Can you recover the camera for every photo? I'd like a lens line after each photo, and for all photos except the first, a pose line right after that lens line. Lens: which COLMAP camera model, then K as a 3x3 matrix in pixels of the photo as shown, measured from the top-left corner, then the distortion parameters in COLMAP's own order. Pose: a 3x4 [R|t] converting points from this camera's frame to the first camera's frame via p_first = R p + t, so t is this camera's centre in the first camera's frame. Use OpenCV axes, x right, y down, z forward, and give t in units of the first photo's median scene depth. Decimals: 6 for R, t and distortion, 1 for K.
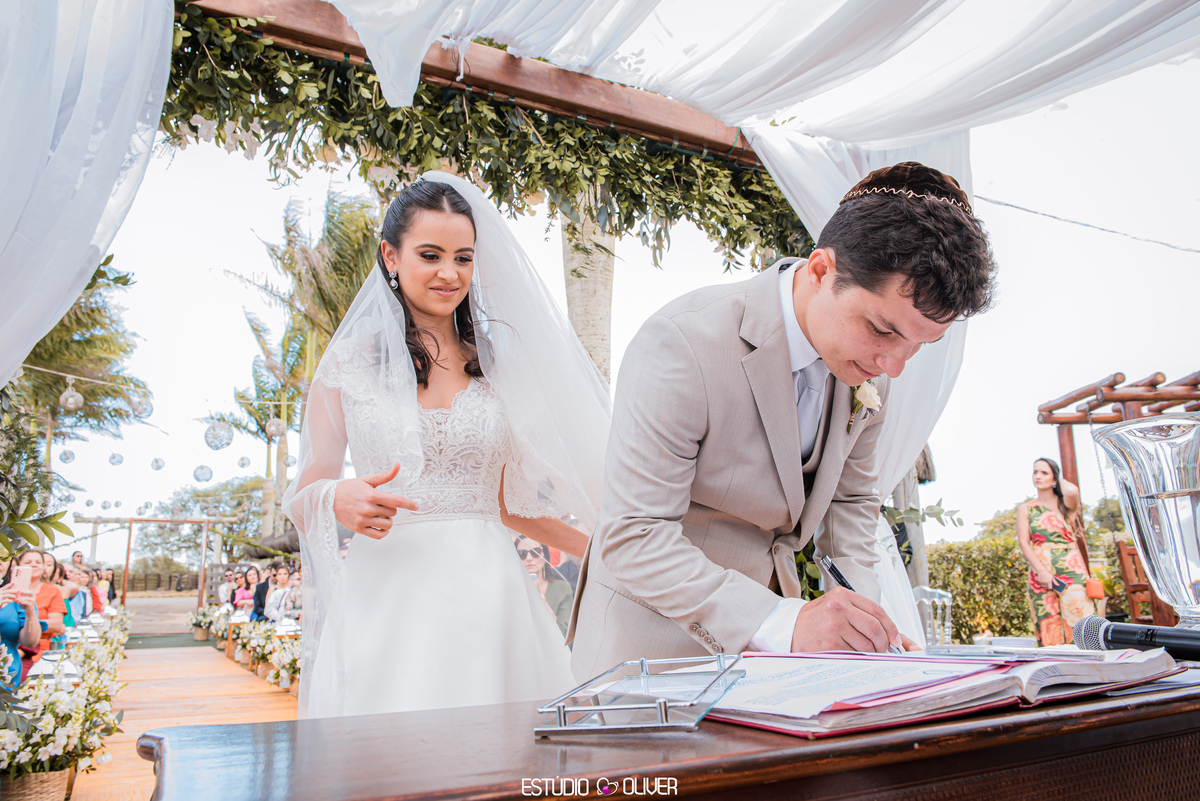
lens RADIAL K [[858.2, 0, 600.0], [0, 858.2, 400.5], [0, 0, 1]] dist [-0.044606, -0.001614]
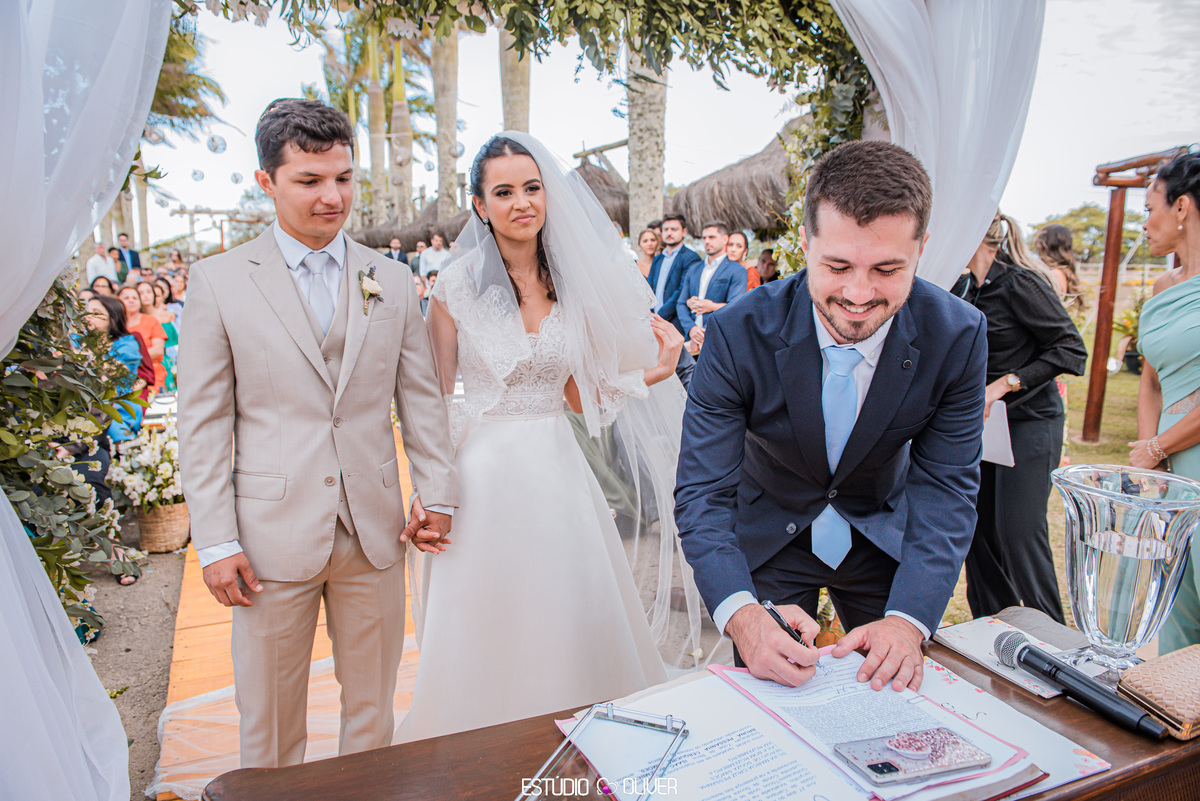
lens RADIAL K [[808.6, 0, 600.0], [0, 808.6, 400.5], [0, 0, 1]] dist [-0.054171, -0.002989]
pose [[0.997024, 0.043188, -0.063859, 0.036338], [-0.016973, 0.930998, 0.364630, -0.181422], [0.075200, -0.362461, 0.928960, 0.034445]]
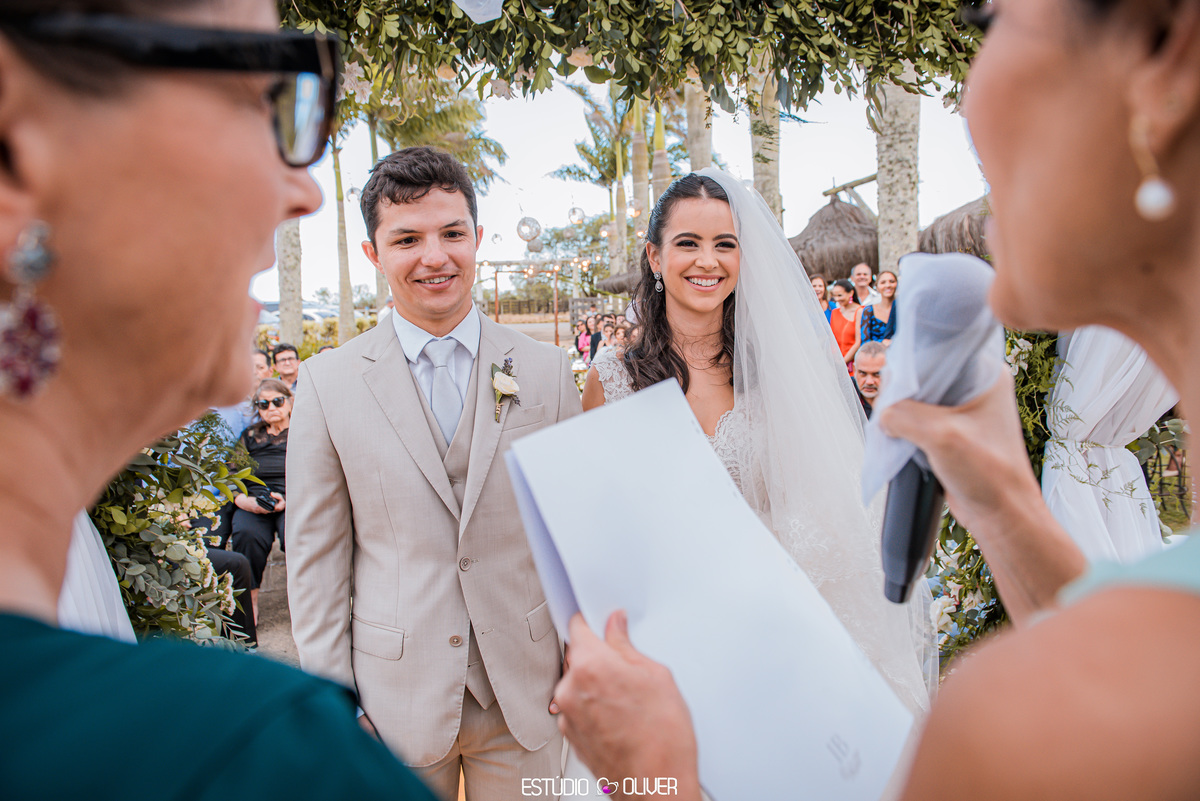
lens RADIAL K [[811.3, 0, 600.0], [0, 811.3, 400.5], [0, 0, 1]] dist [-0.050975, -0.002479]
pose [[0.921017, 0.048852, -0.386447, 0.158053], [0.079167, 0.947921, 0.308509, -0.184031], [0.381393, -0.314736, 0.869184, 0.183345]]
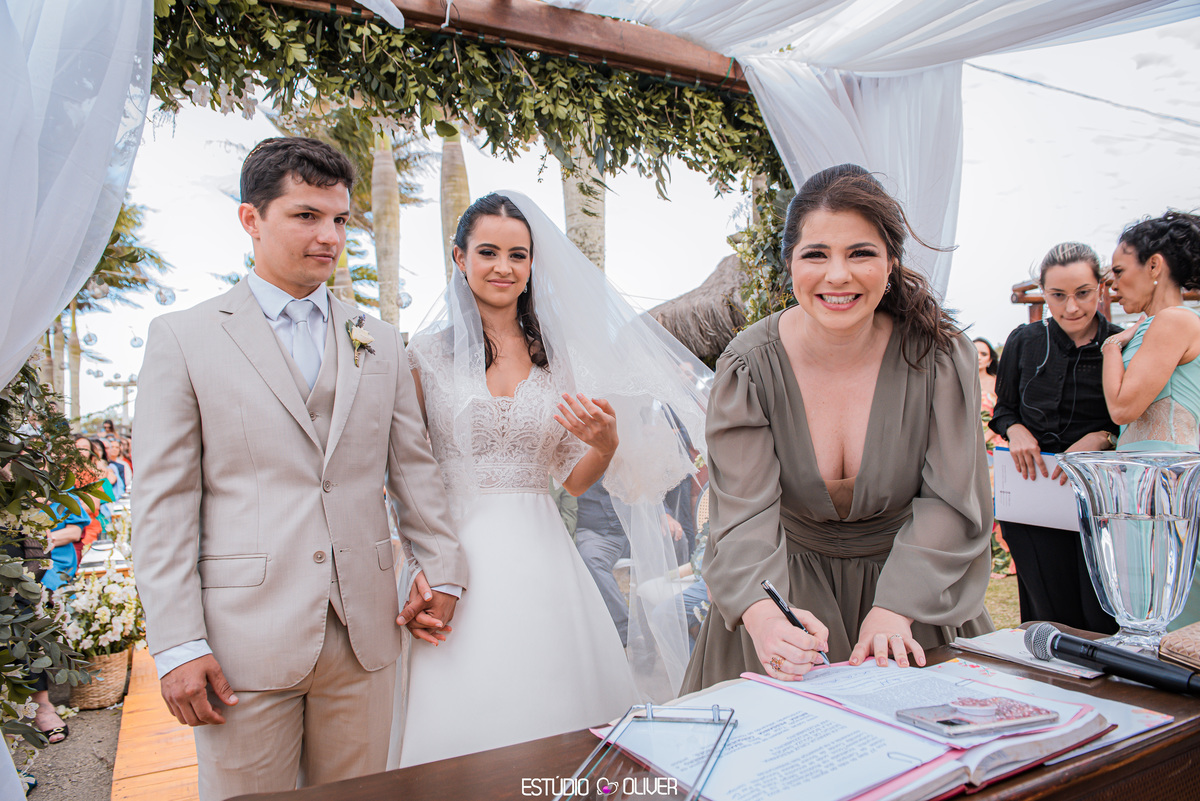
lens RADIAL K [[811.3, 0, 600.0], [0, 811.3, 400.5], [0, 0, 1]] dist [-0.050975, -0.002479]
pose [[0.999901, -0.013698, 0.003256, 0.000559], [0.012911, 0.984299, 0.176037, -0.098443], [-0.005617, -0.175978, 0.984378, 0.009398]]
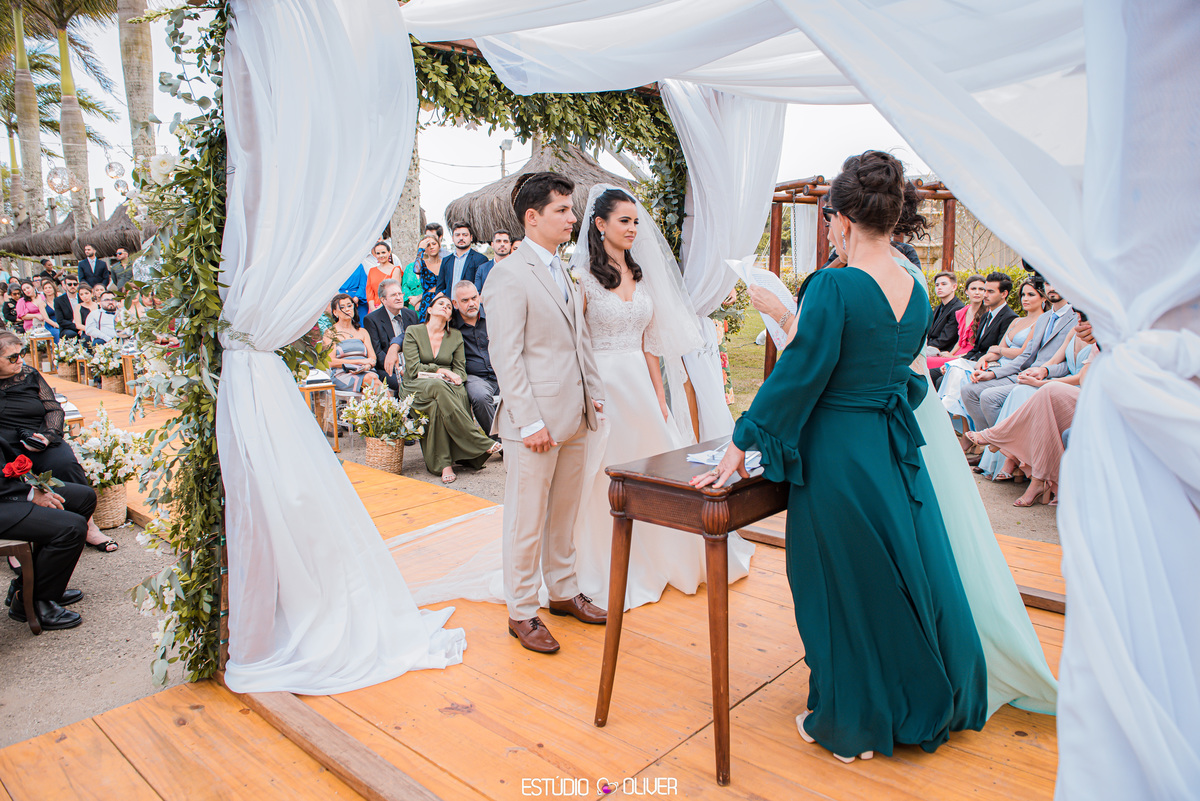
lens RADIAL K [[811.3, 0, 600.0], [0, 811.3, 400.5], [0, 0, 1]] dist [-0.050975, -0.002479]
pose [[0.944688, -0.039840, 0.325543, -0.466889], [-0.079695, 0.934960, 0.345686, -0.284135], [-0.318142, -0.352509, 0.880070, -0.509233]]
